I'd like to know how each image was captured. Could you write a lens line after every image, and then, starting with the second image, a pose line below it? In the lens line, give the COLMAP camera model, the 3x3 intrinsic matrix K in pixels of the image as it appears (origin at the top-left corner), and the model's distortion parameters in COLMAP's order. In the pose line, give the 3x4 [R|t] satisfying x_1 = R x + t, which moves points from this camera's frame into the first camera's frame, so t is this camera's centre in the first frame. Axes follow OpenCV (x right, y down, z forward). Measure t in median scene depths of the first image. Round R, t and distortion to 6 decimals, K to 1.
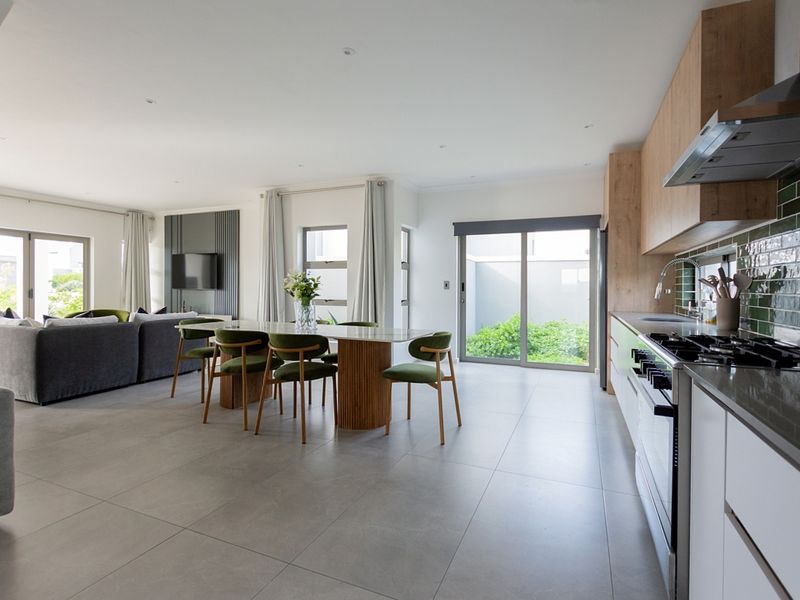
lens RADIAL K [[407.9, 0, 397.9], [0, 407.9, 296.3], [0, 0, 1]] dist [0.002923, 0.001048]
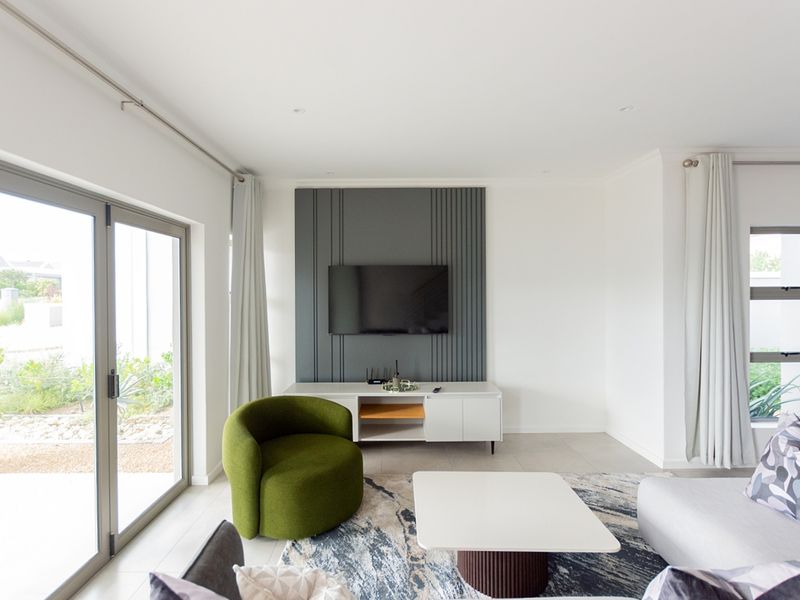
lens RADIAL K [[407.9, 0, 397.9], [0, 407.9, 296.3], [0, 0, 1]] dist [0.002923, 0.001048]
pose [[0.914604, -0.018441, 0.403930, -0.726670], [0.021814, 0.999755, -0.003750, -0.065460], [-0.403762, 0.012241, 0.914782, 0.539826]]
